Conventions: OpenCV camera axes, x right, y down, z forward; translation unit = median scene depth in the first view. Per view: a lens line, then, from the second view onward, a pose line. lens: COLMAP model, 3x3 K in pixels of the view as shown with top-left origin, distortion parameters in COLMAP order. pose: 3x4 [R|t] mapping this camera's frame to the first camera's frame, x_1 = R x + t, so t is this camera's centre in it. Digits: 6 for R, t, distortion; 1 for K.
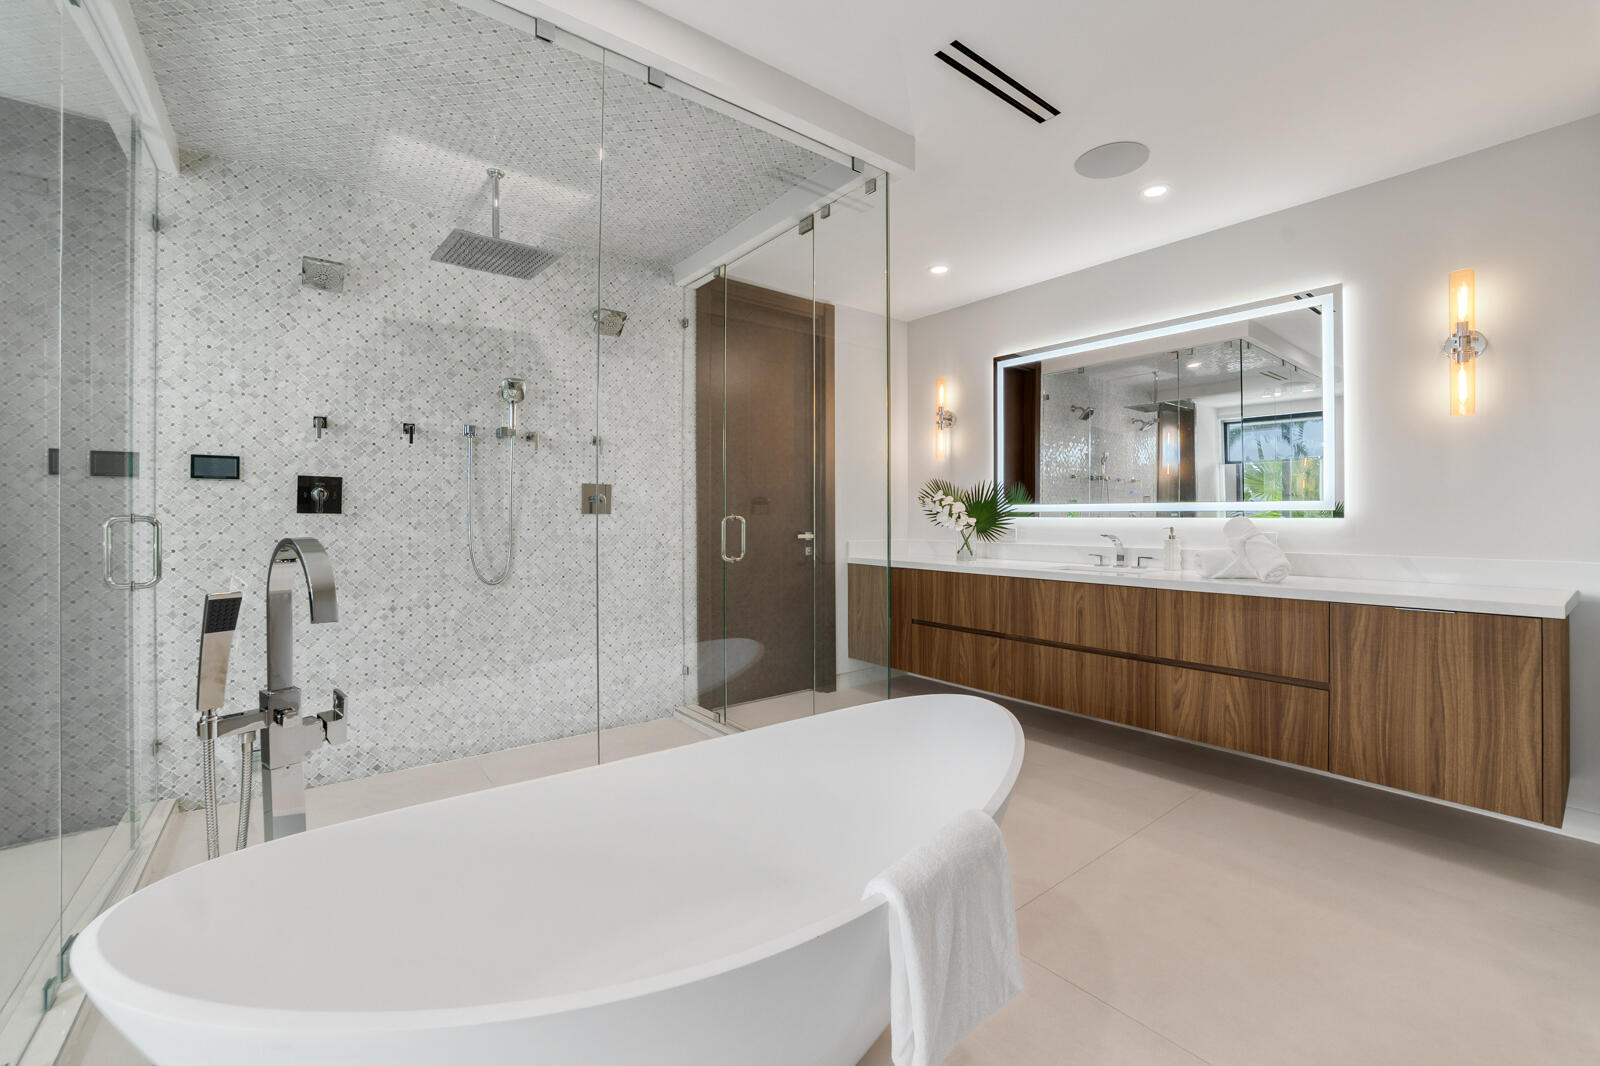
lens RADIAL K [[645.8, 0, 800.9], [0, 645.8, 518.9], [0, 0, 1]] dist [-0.010505, 0.000703]
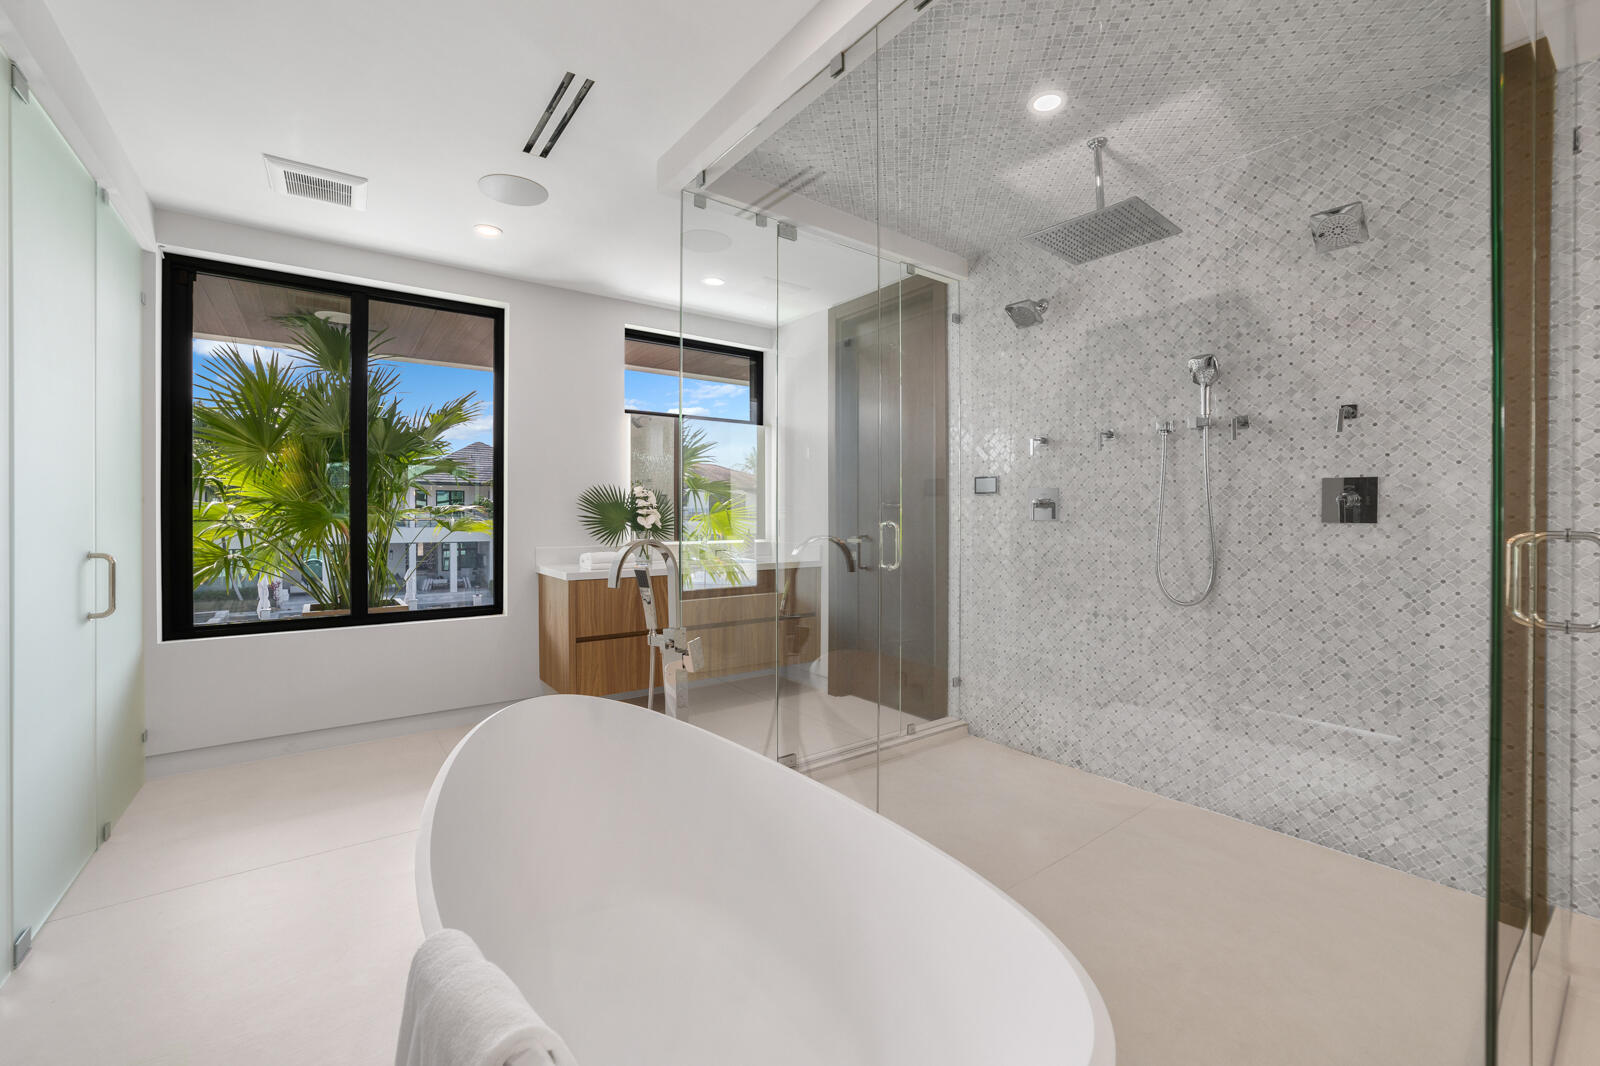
lens RADIAL K [[645.8, 0, 800.7], [0, 645.8, 523.3], [0, 0, 1]] dist [-0.010505, 0.000703]
pose [[0.060476, 0.010912, -0.998110, 0.334809], [-0.008180, 0.999912, 0.010436, -0.010655], [0.998136, 0.007534, 0.060560, 0.448218]]
